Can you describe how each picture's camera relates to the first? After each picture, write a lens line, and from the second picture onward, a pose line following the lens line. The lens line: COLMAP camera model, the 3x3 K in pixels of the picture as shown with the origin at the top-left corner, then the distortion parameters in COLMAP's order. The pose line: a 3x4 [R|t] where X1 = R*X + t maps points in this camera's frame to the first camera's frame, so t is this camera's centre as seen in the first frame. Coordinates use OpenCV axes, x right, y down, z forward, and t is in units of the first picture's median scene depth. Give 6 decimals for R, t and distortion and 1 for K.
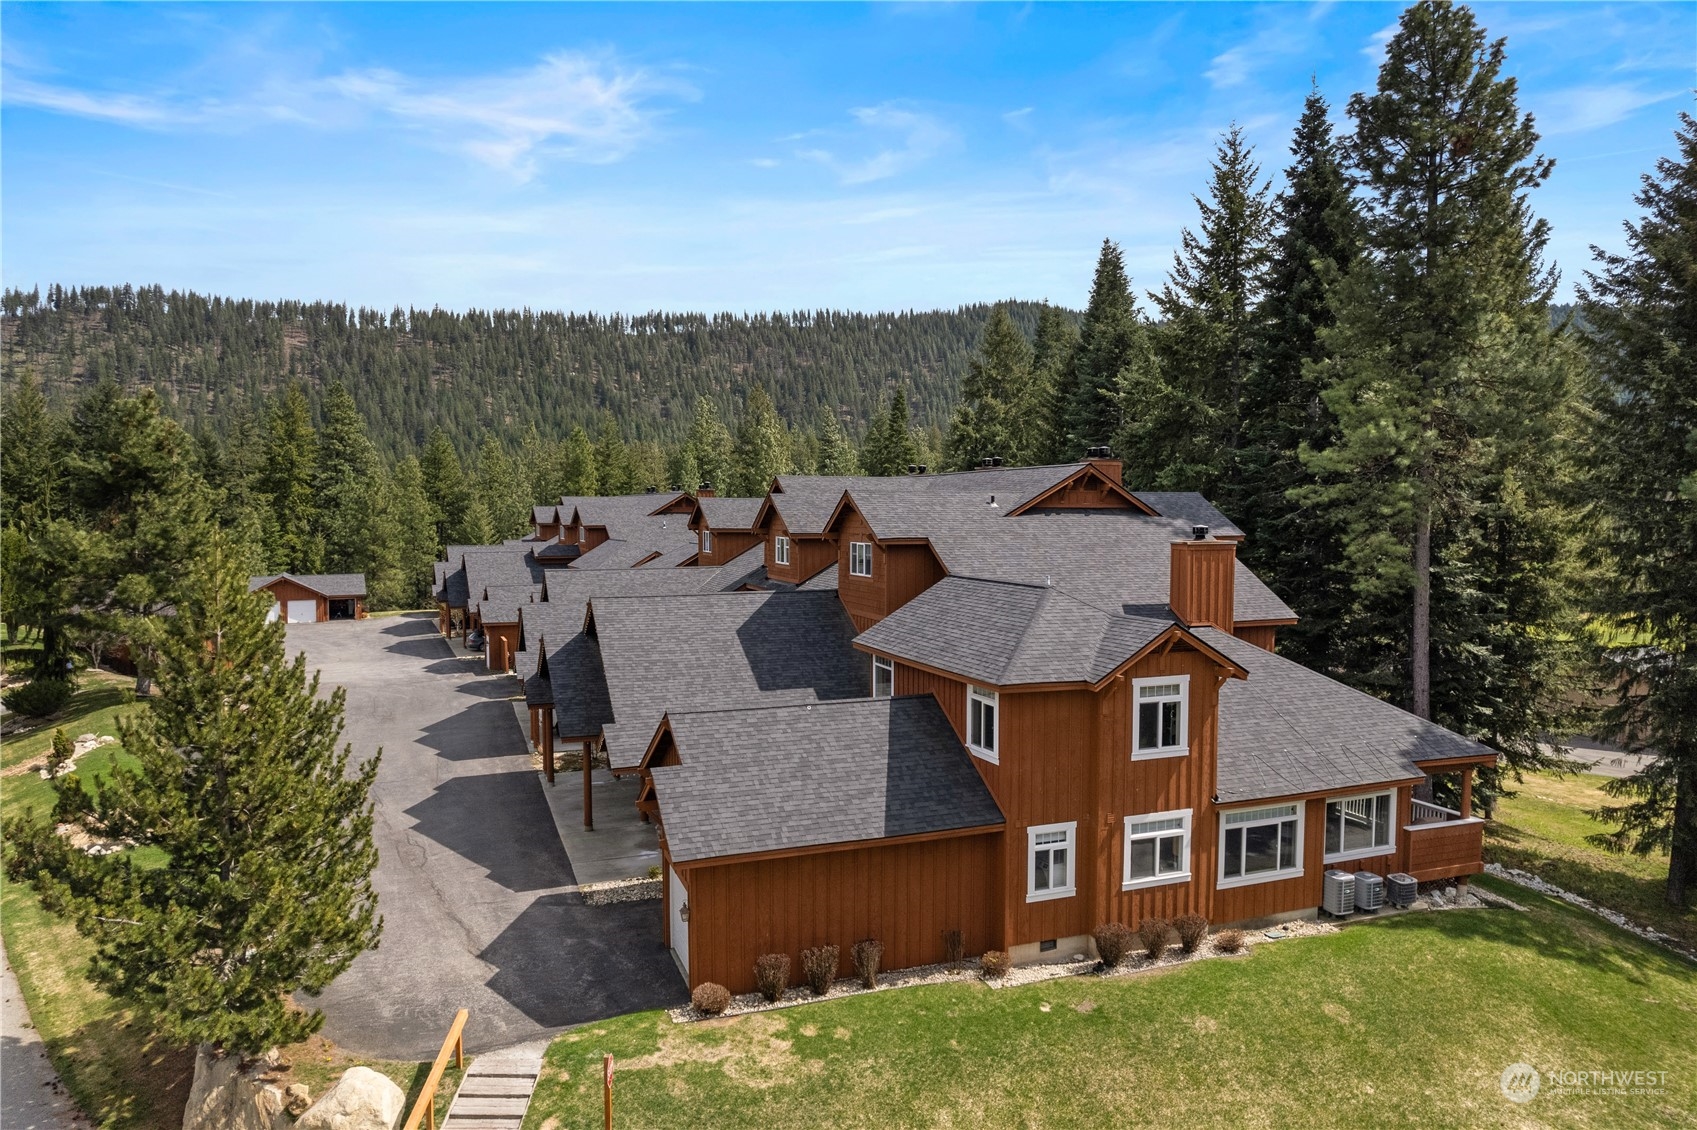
lens RADIAL K [[1086.7, 0, 844.4], [0, 1086.7, 564.0], [0, 0, 1]] dist [-0.052328, 0.047087]
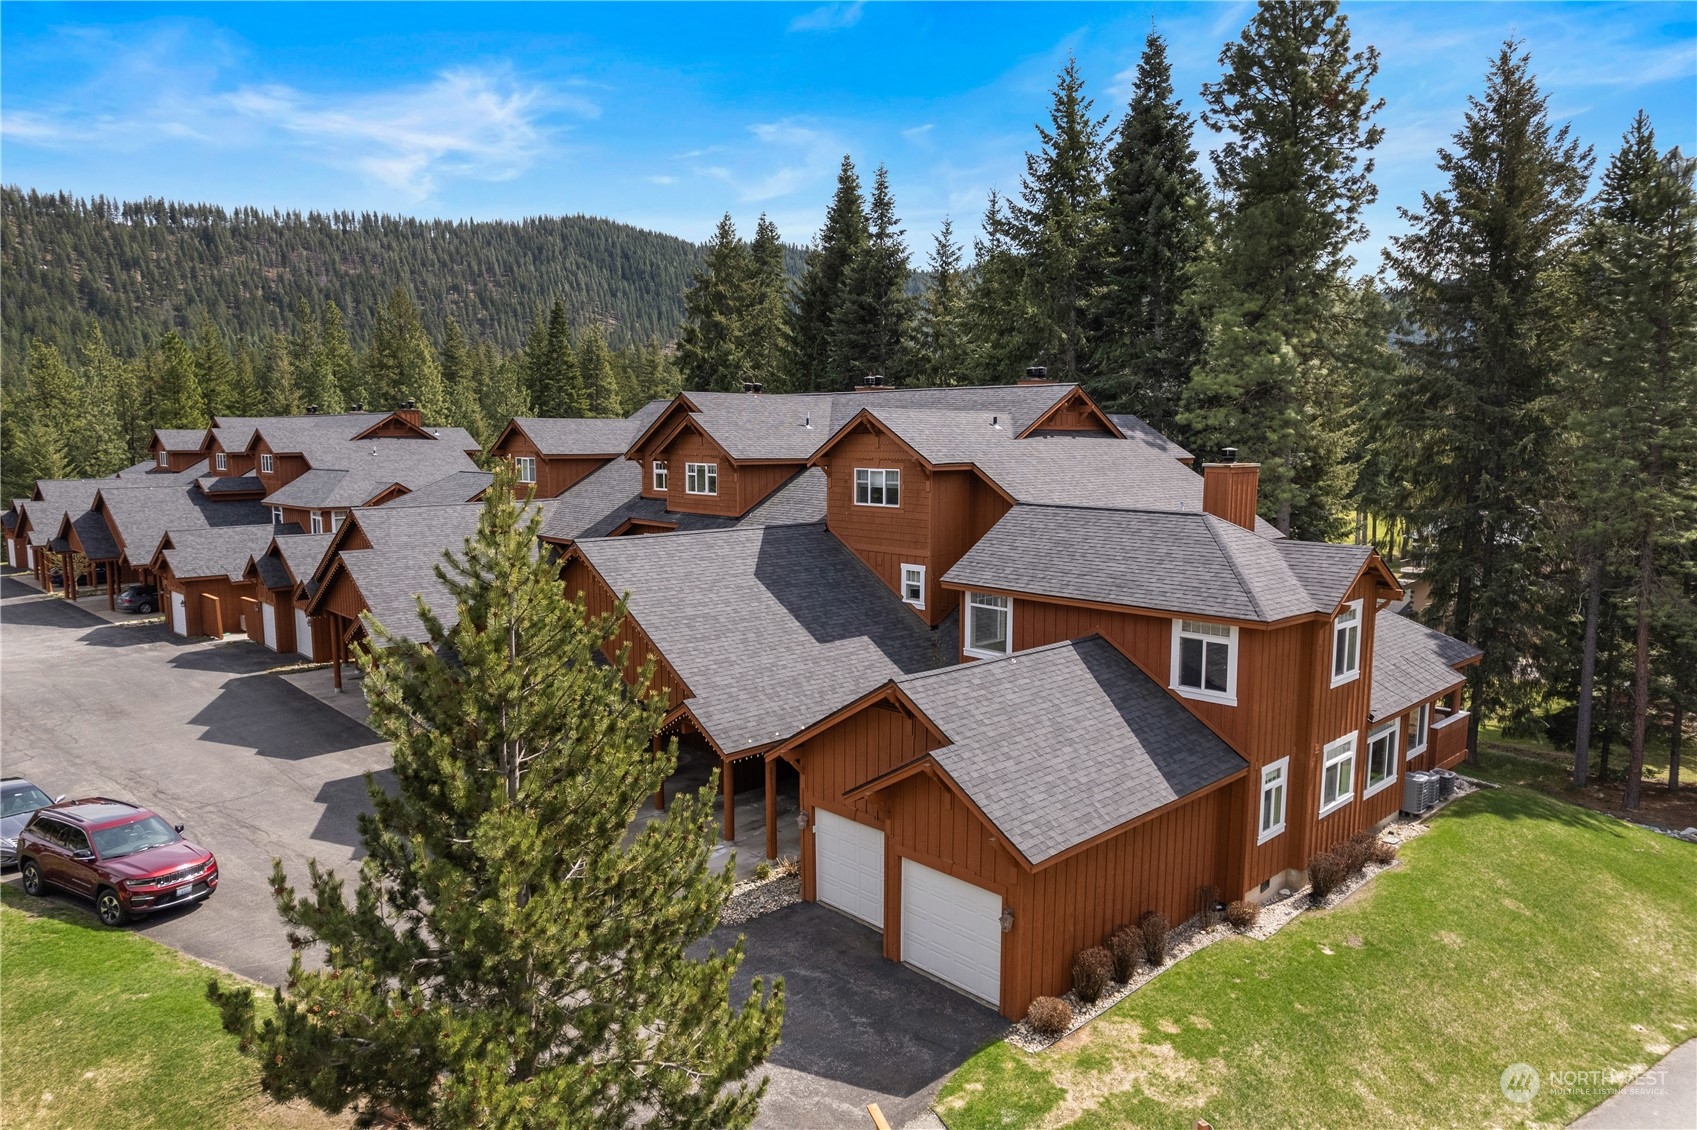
lens RADIAL K [[1086.7, 0, 847.0], [0, 1086.7, 563.2], [0, 0, 1]] dist [-0.052328, 0.047087]
pose [[0.923945, -0.044246, 0.379958, -0.334420], [0.017955, 0.997209, 0.072464, -0.007447], [-0.382103, -0.060131, 0.922161, 0.177302]]
